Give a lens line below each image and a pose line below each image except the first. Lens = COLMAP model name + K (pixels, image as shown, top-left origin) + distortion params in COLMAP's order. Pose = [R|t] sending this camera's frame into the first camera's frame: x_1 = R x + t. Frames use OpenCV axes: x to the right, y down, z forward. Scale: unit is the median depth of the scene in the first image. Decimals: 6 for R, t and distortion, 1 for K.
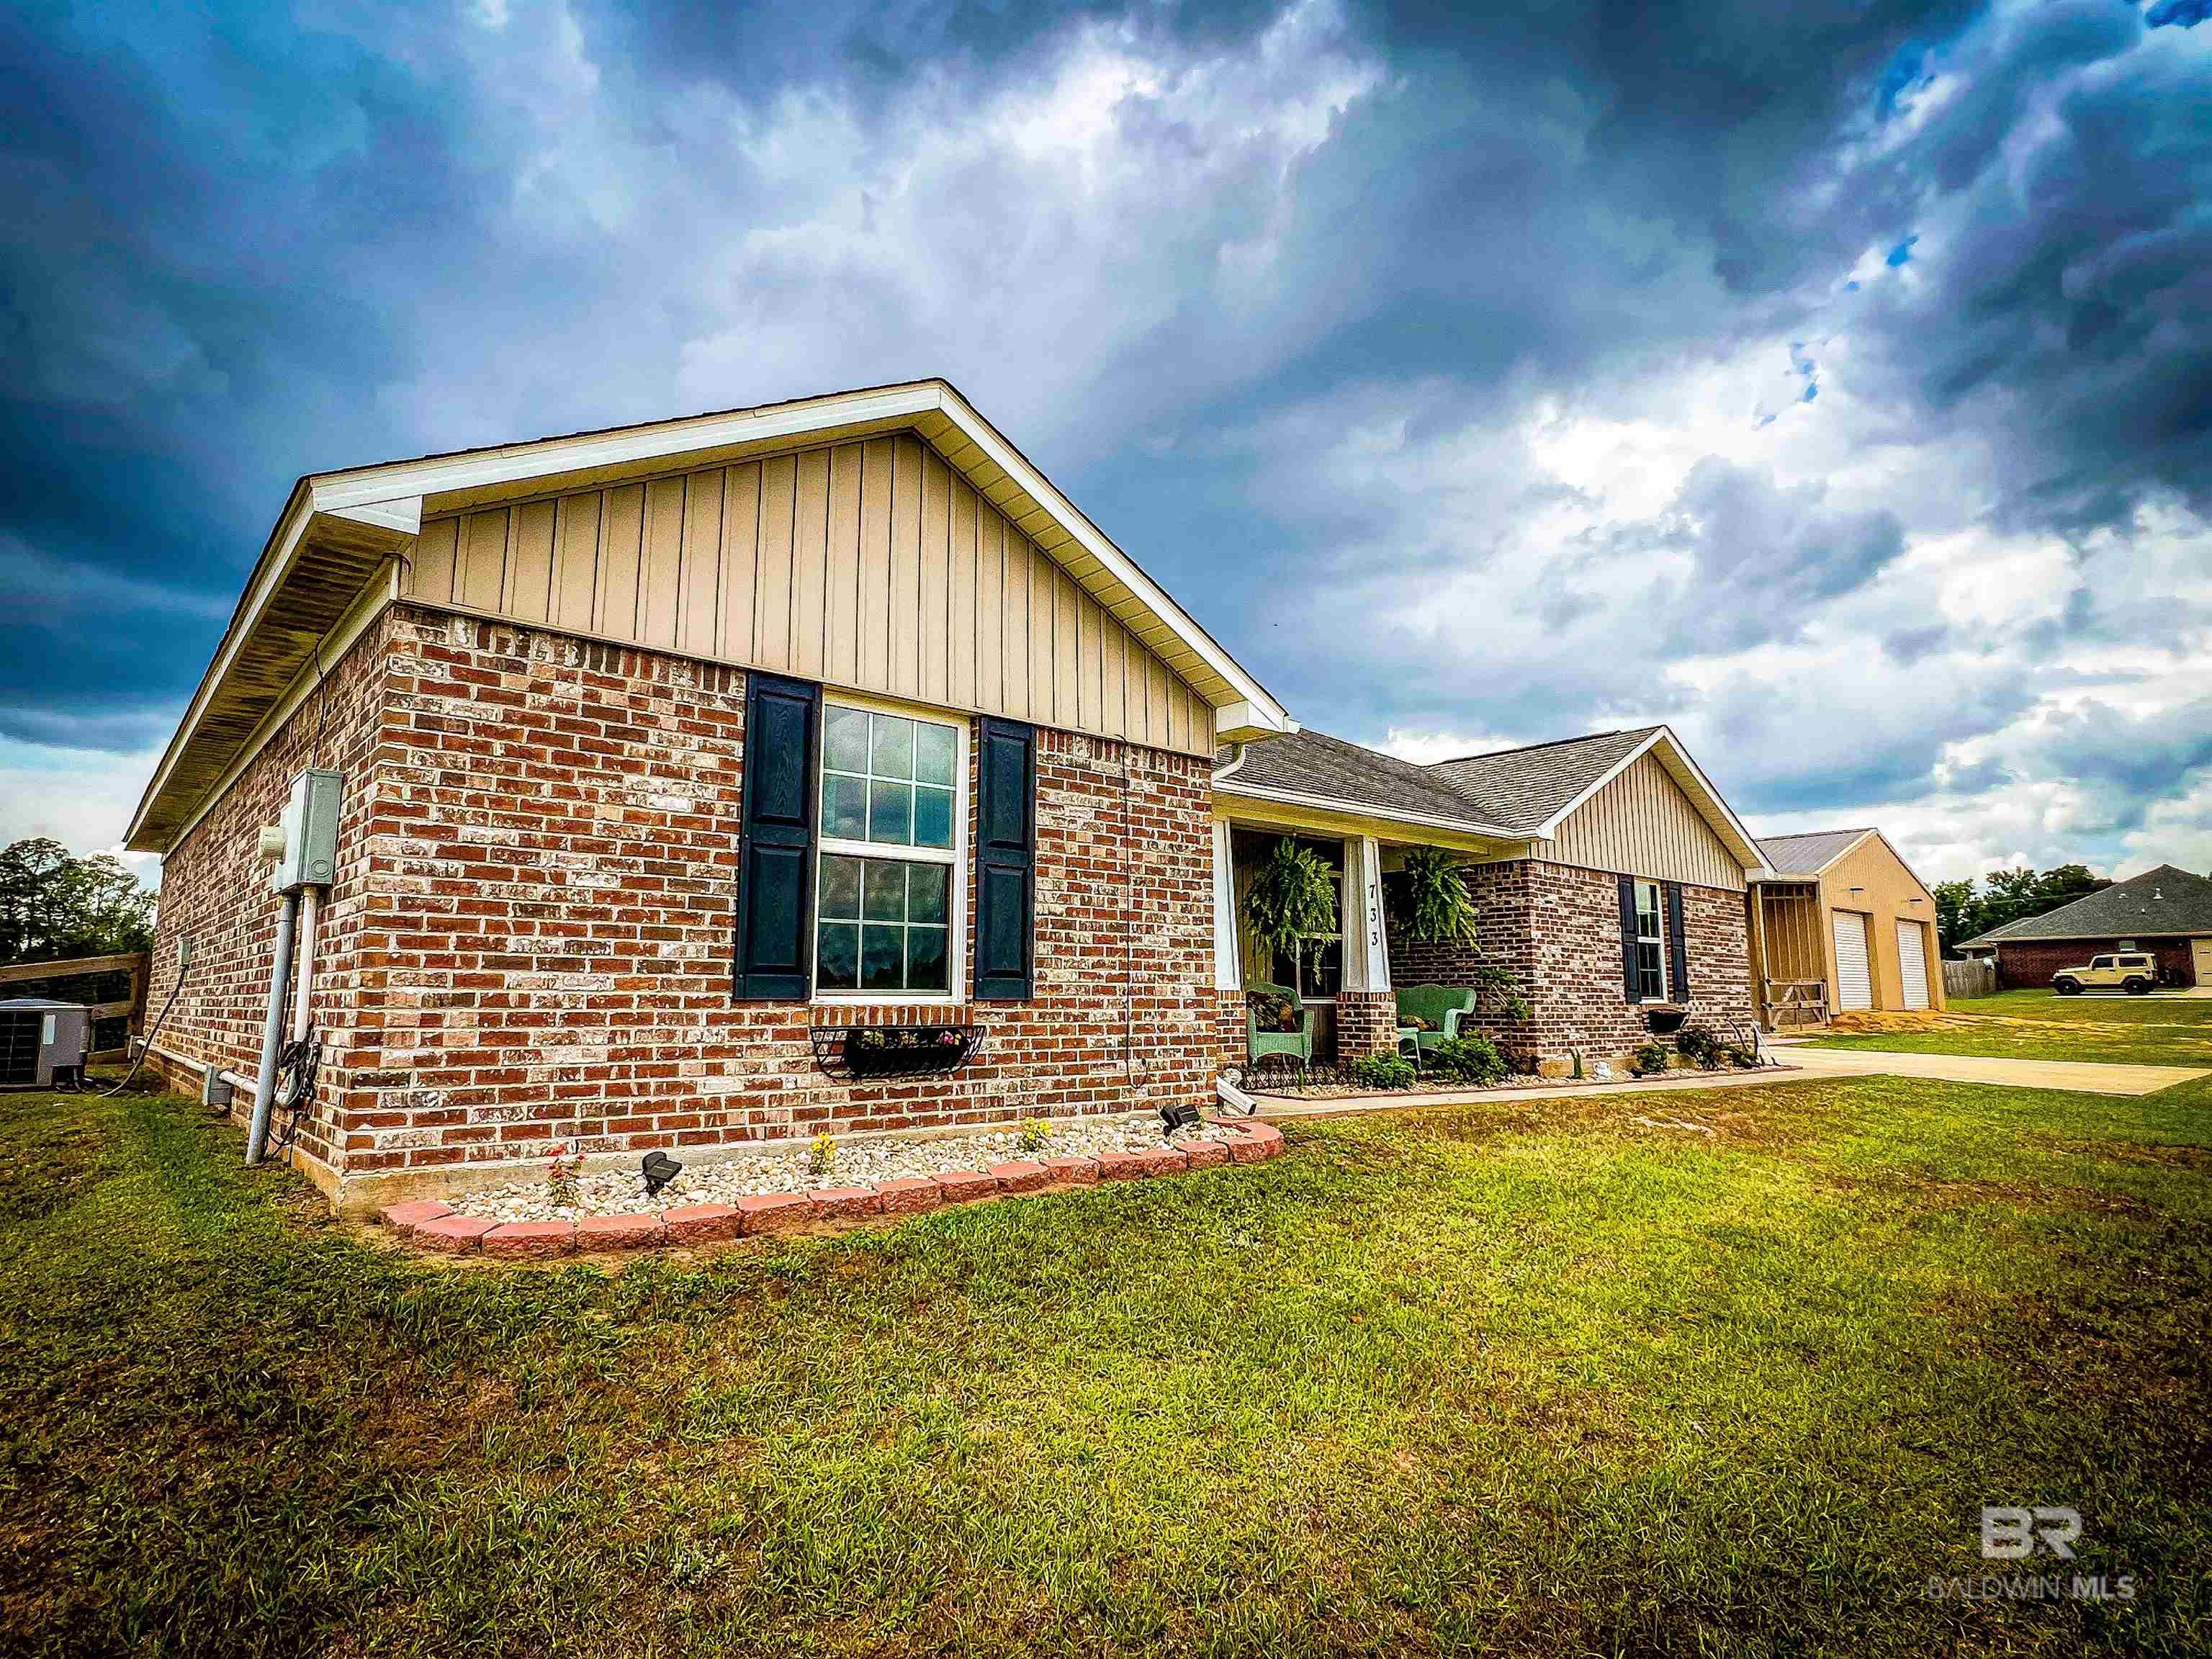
lens RADIAL K [[1181.2, 0, 1103.3], [0, 1181.2, 829.4], [0, 0, 1]] dist [-0.000165, -0.000400]
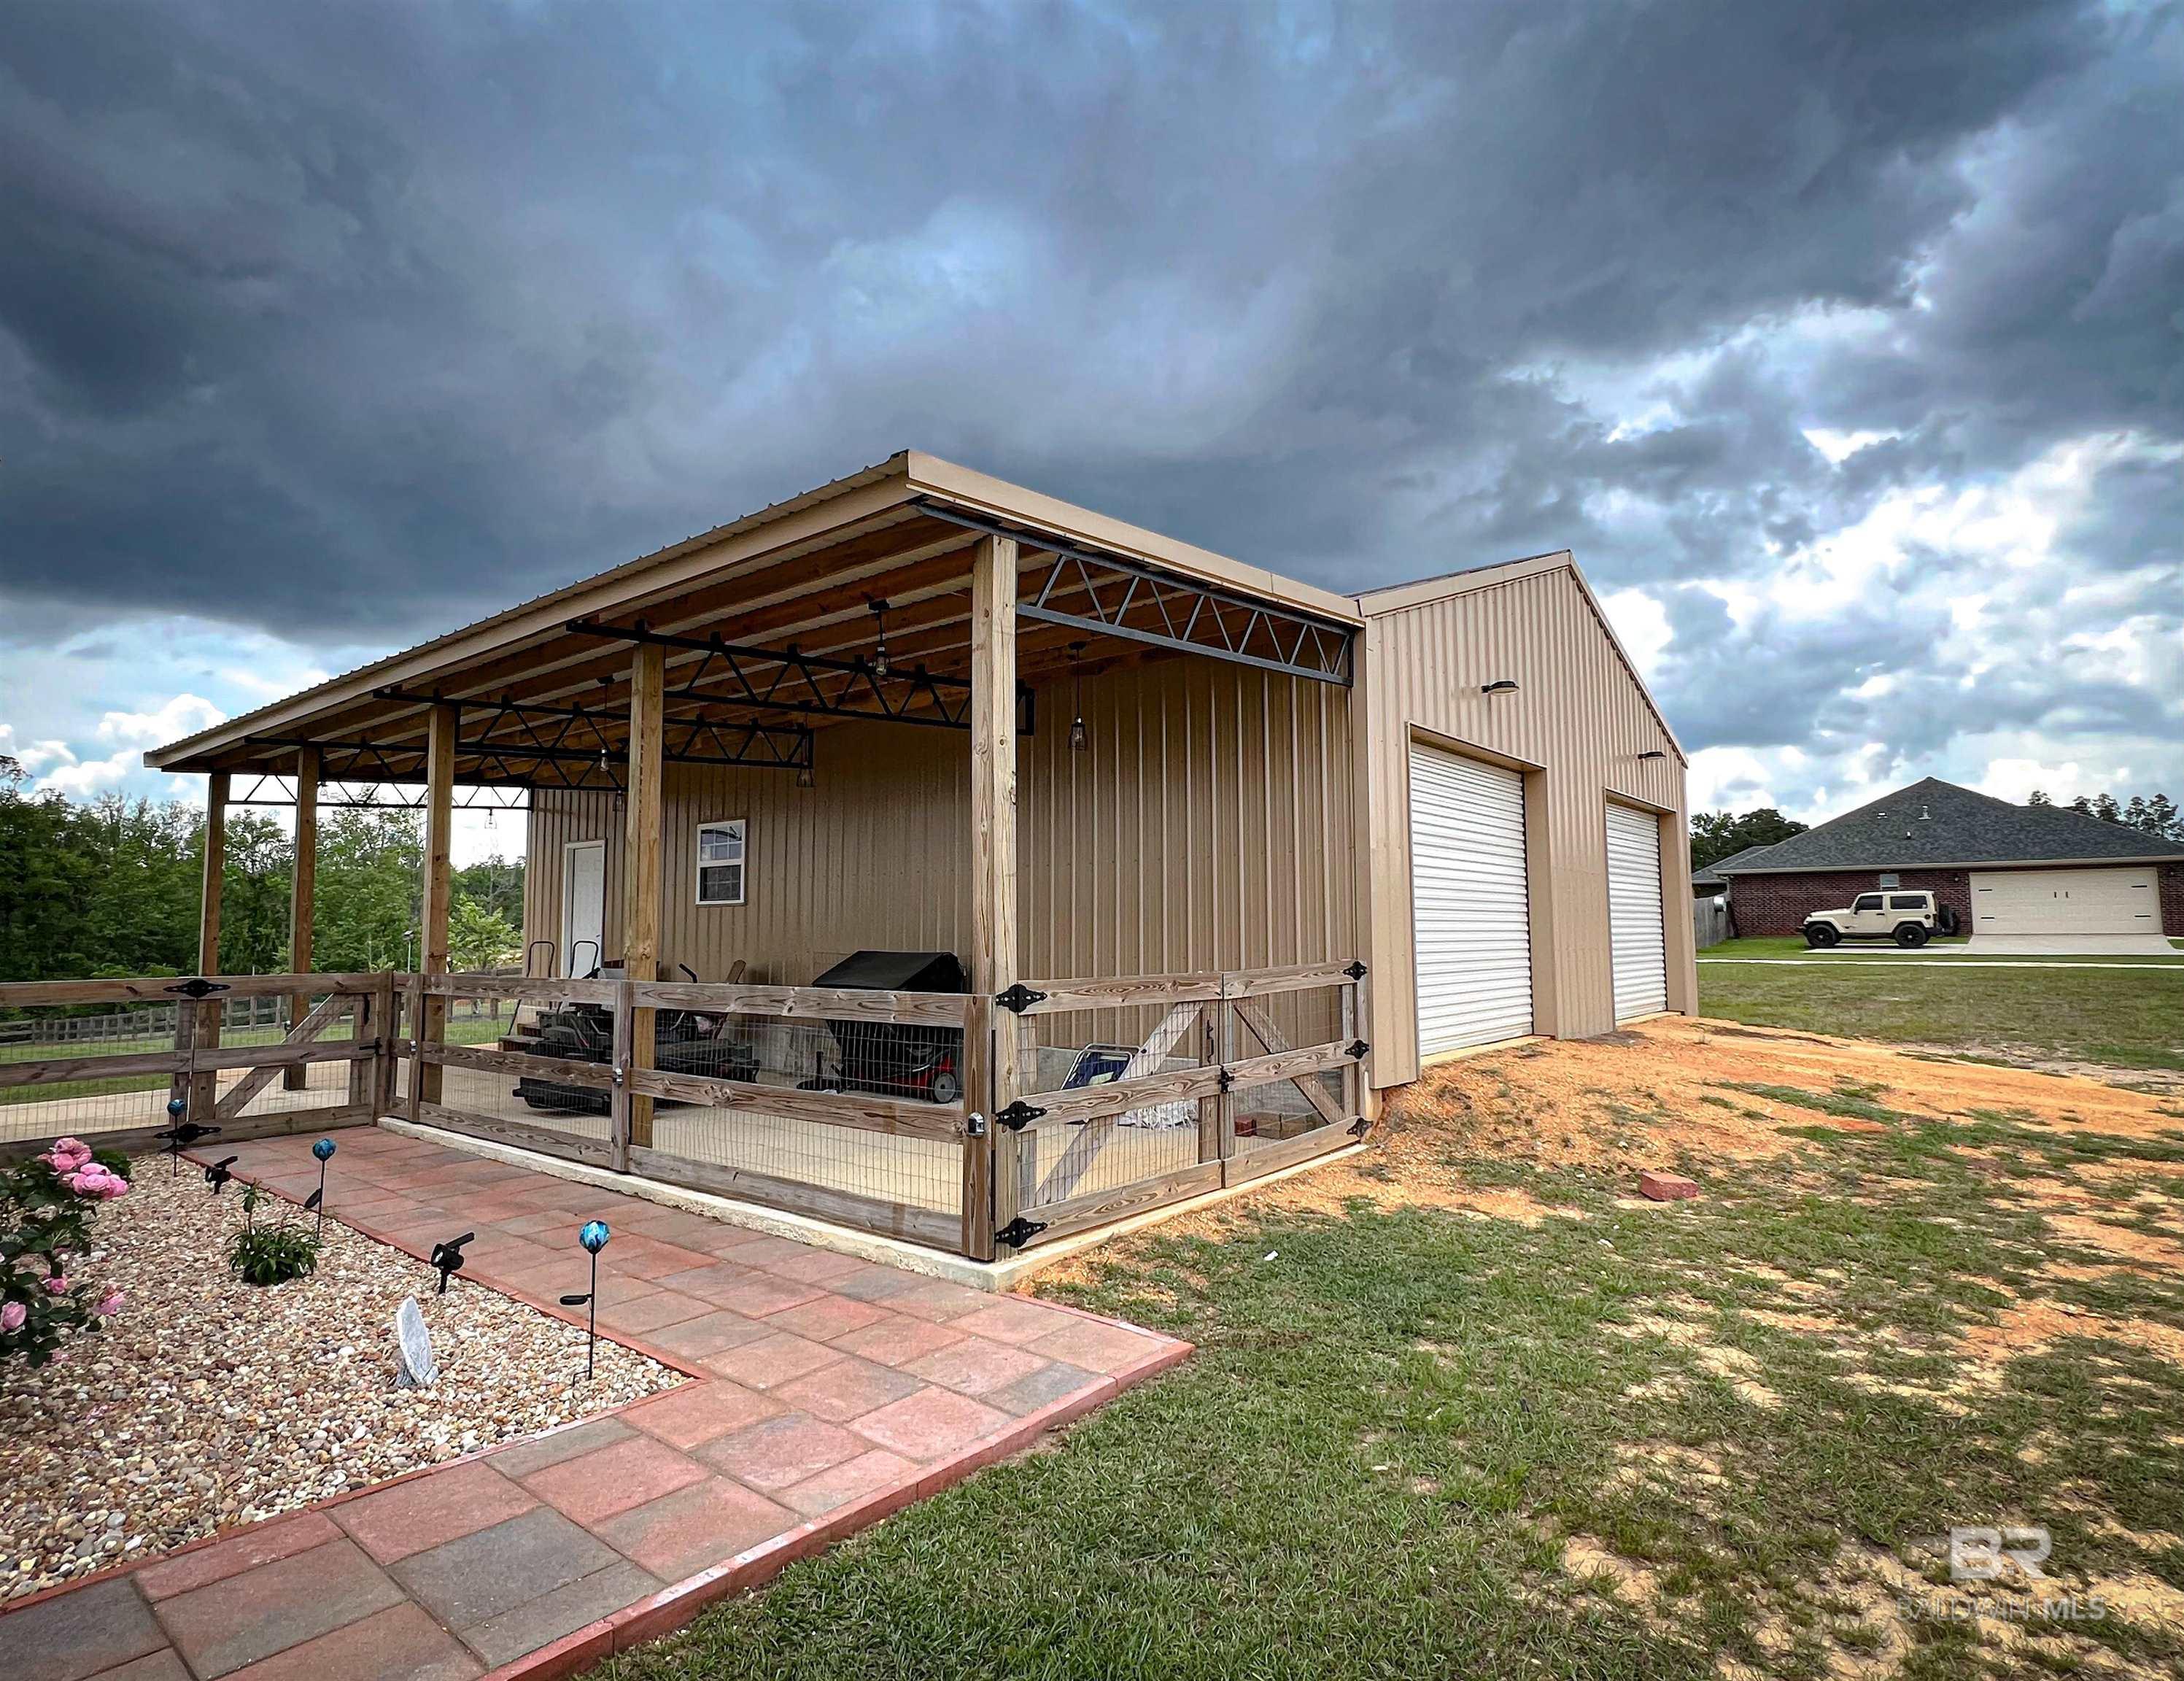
lens RADIAL K [[1157.6, 0, 1091.7], [0, 1157.6, 834.2], [0, 0, 1]] dist [0.000854, 0.000160]
pose [[0.985667, 0.013785, 0.168140, 0.270865], [-0.023485, 0.998163, 0.055843, 0.044144], [-0.167061, -0.058991, 0.984180, 0.400661]]
